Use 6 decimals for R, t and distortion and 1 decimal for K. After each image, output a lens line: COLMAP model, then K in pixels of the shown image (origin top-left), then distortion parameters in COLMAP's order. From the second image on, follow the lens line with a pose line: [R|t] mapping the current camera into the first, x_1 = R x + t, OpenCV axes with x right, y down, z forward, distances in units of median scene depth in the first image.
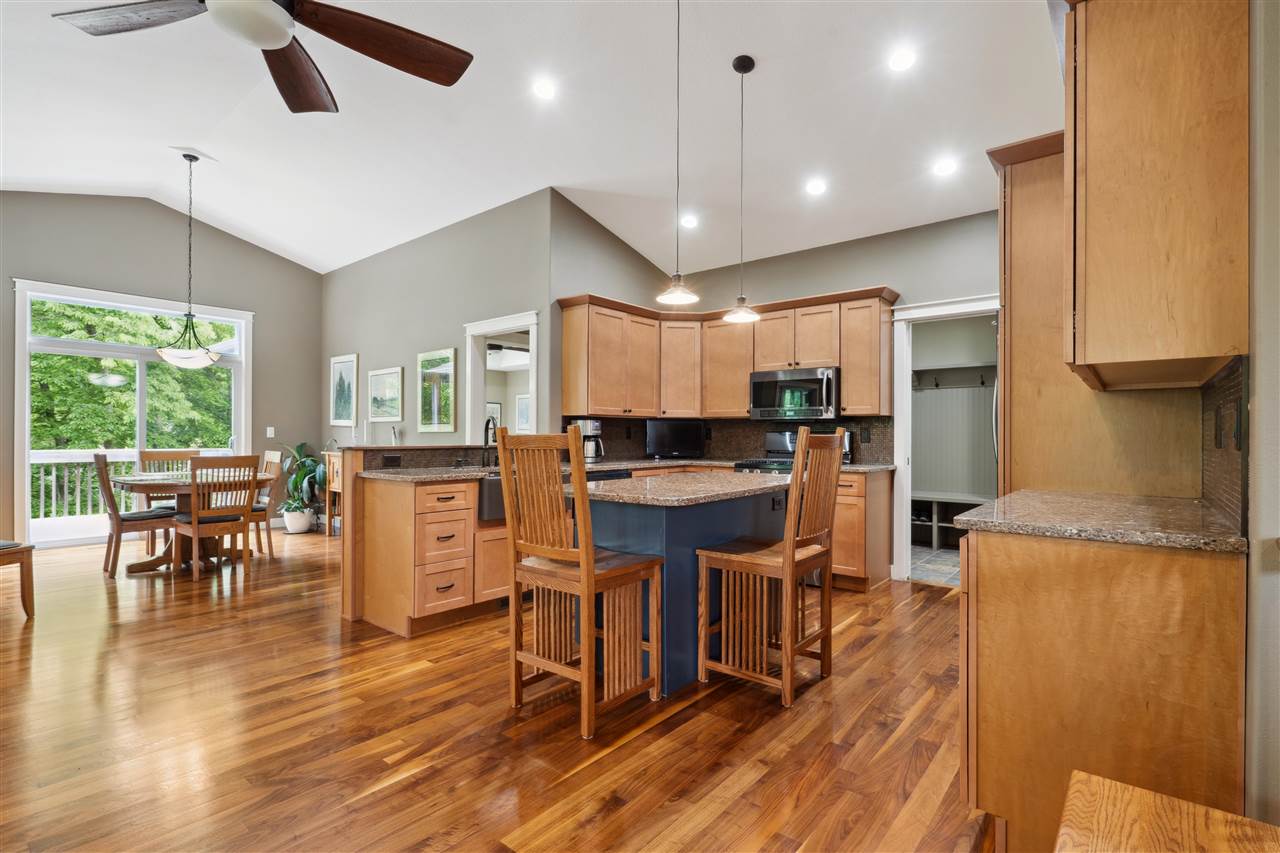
lens RADIAL K [[601.7, 0, 636.3], [0, 601.7, 429.9], [0, 0, 1]] dist [-0.003347, -0.002886]
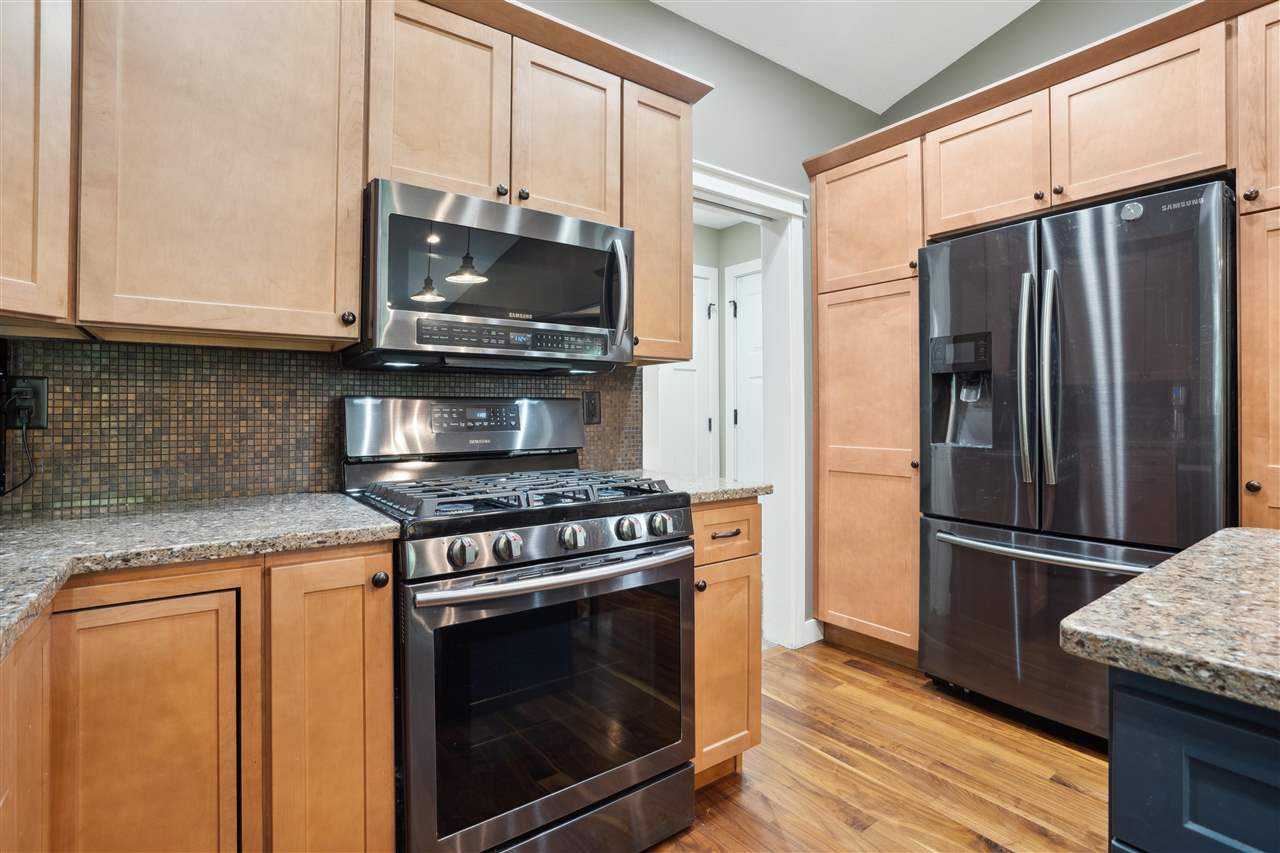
lens RADIAL K [[601.7, 0, 633.3], [0, 601.7, 414.5], [0, 0, 1]] dist [-0.003347, -0.002886]
pose [[0.271043, -0.005502, 0.962552, -0.068126], [-0.004839, 0.999963, 0.007079, 0.015825], [-0.962555, -0.006576, 0.271006, 1.288815]]
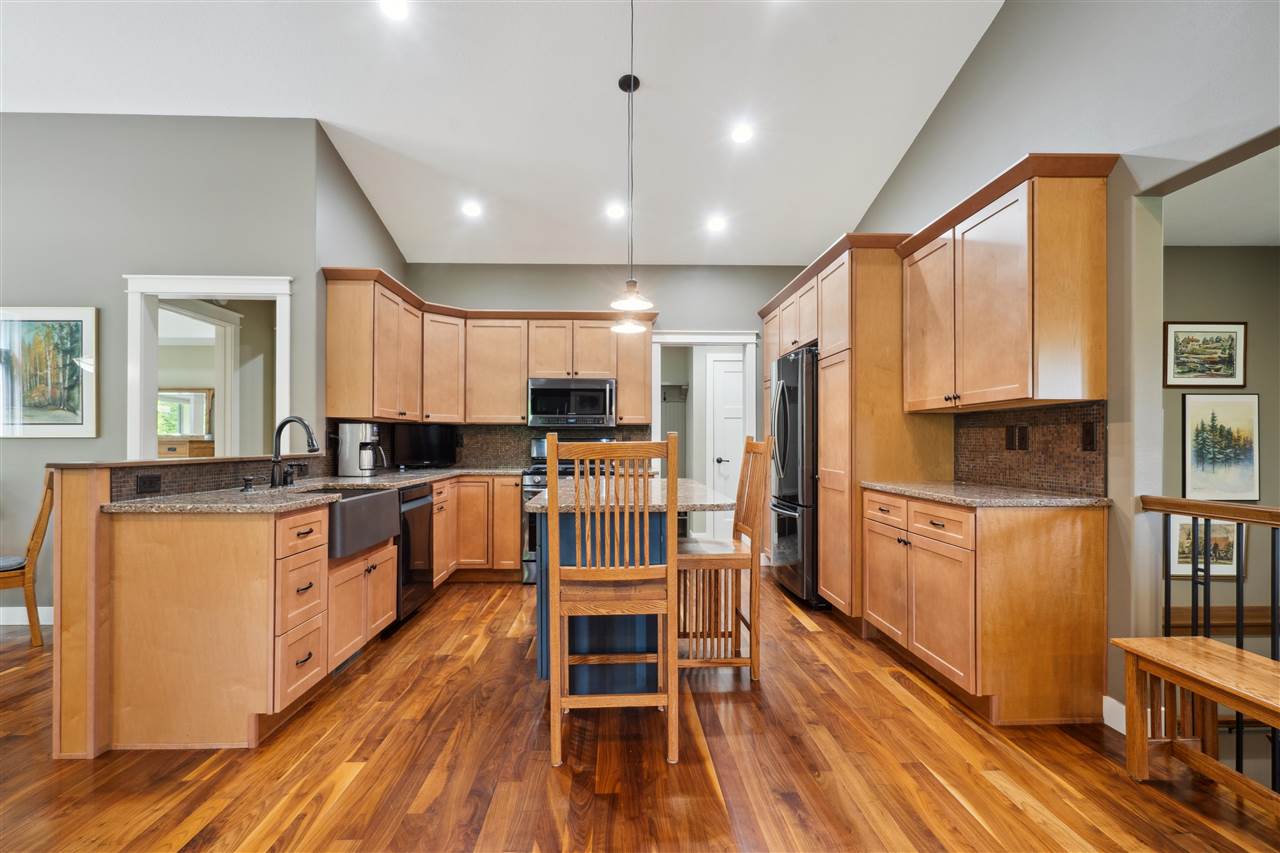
lens RADIAL K [[601.7, 0, 638.8], [0, 601.7, 436.4], [0, 0, 1]] dist [-0.003347, -0.002886]
pose [[0.747312, 0.004170, 0.664460, -0.522596], [-0.004723, 0.999988, -0.000964, -0.000493], [-0.664457, -0.002418, 0.747323, 0.227403]]
